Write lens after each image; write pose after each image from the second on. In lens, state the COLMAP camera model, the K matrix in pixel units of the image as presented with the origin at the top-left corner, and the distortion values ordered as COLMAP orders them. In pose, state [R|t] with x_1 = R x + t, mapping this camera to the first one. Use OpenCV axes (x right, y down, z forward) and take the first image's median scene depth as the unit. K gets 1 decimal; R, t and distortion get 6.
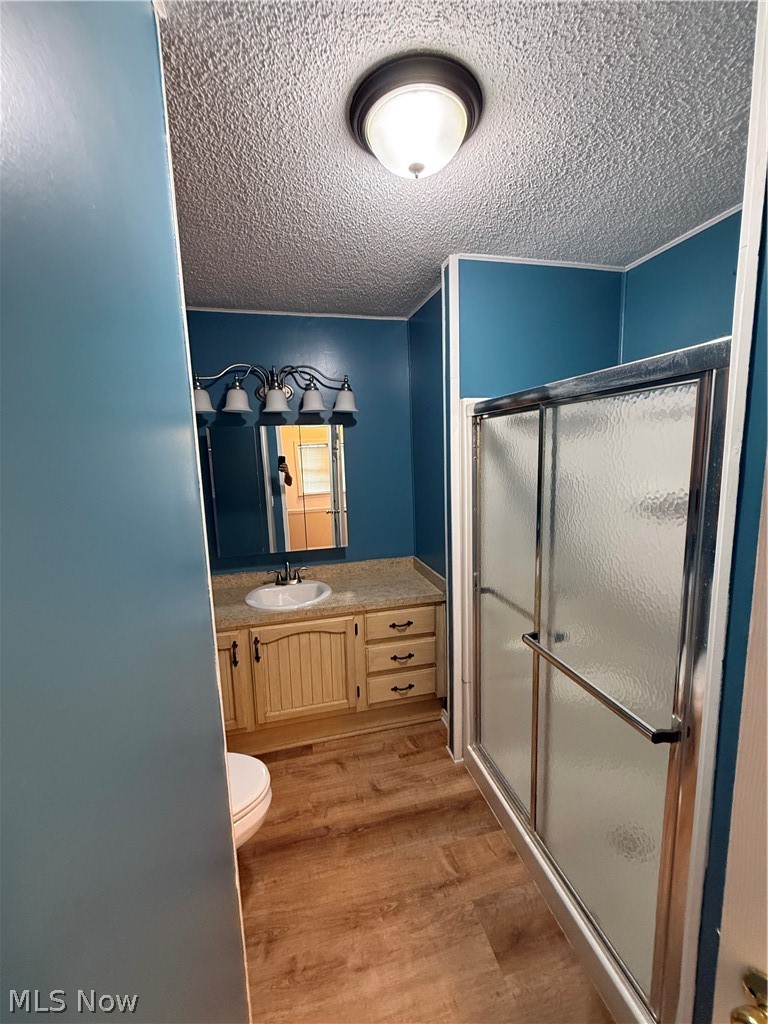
lens RADIAL K [[409.0, 0, 381.3], [0, 409.0, 508.5], [0, 0, 1]] dist [-0.000982, 0.000772]
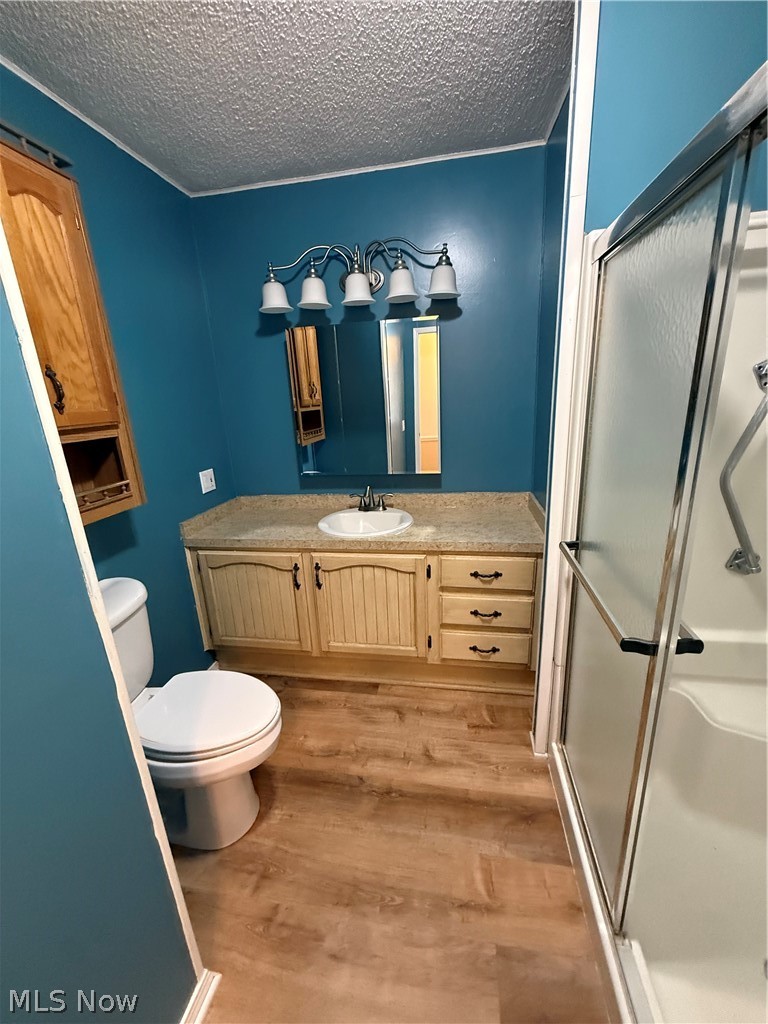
lens RADIAL K [[409.0, 0, 383.1], [0, 409.0, 508.2], [0, 0, 1]] dist [-0.000982, 0.000772]
pose [[0.916723, 0.097160, -0.387530, 0.166513], [-0.034548, 0.985624, 0.165386, 0.036229], [0.398027, -0.138225, 0.906900, 0.235884]]
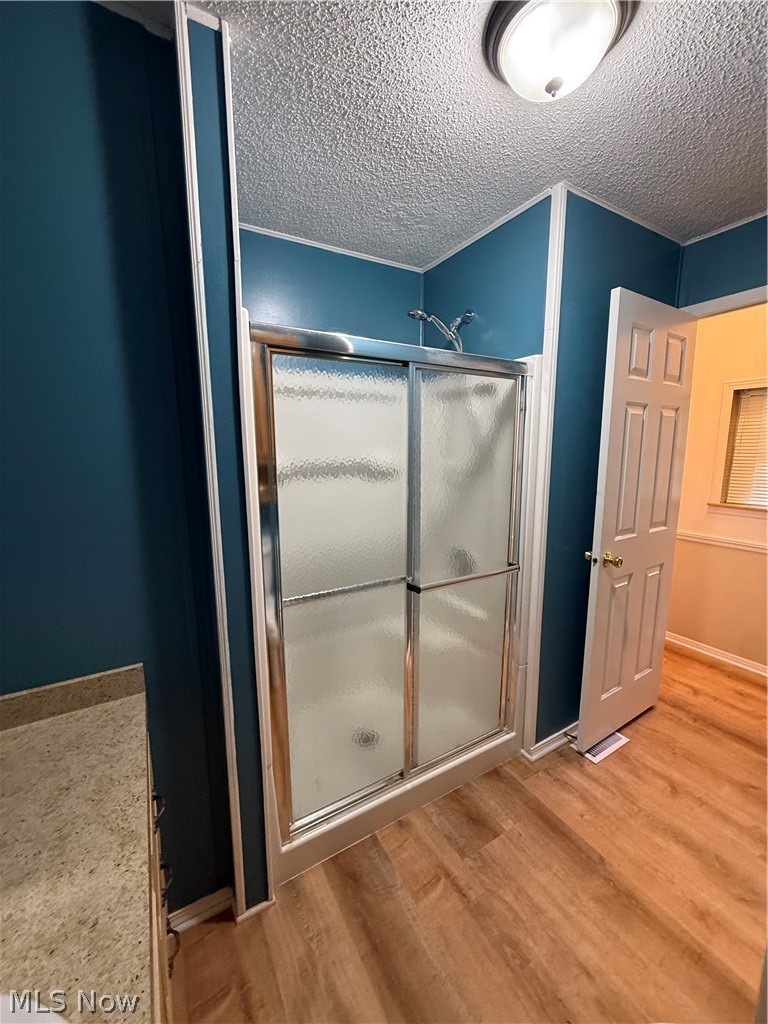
lens RADIAL K [[409.0, 0, 383.6], [0, 409.0, 519.0], [0, 0, 1]] dist [-0.000982, 0.000772]
pose [[-0.294450, -0.126473, 0.947261, -0.380689], [0.145342, 0.973748, 0.175188, -0.035609], [-0.944550, 0.189261, -0.268338, 0.875654]]
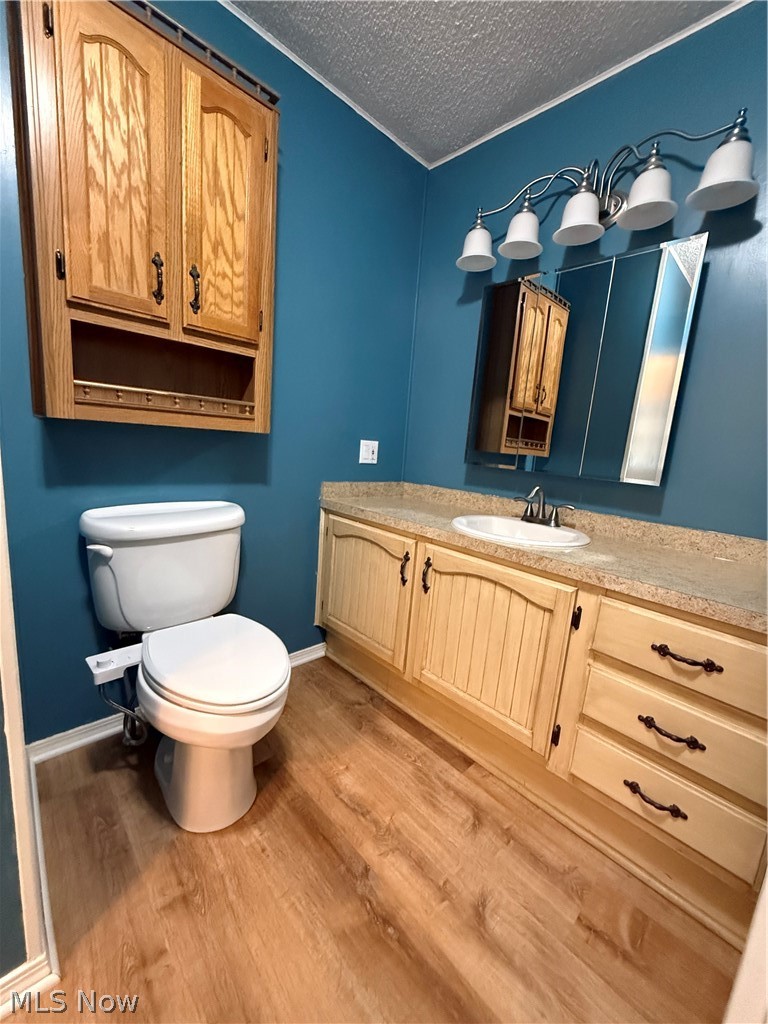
lens RADIAL K [[409.0, 0, 384.8], [0, 409.0, 510.3], [0, 0, 1]] dist [-0.000982, 0.000772]
pose [[0.502711, 0.216642, -0.836868, 0.218629], [-0.211047, 0.969552, 0.124213, 0.158521], [0.838296, 0.114175, 0.533126, 0.530572]]
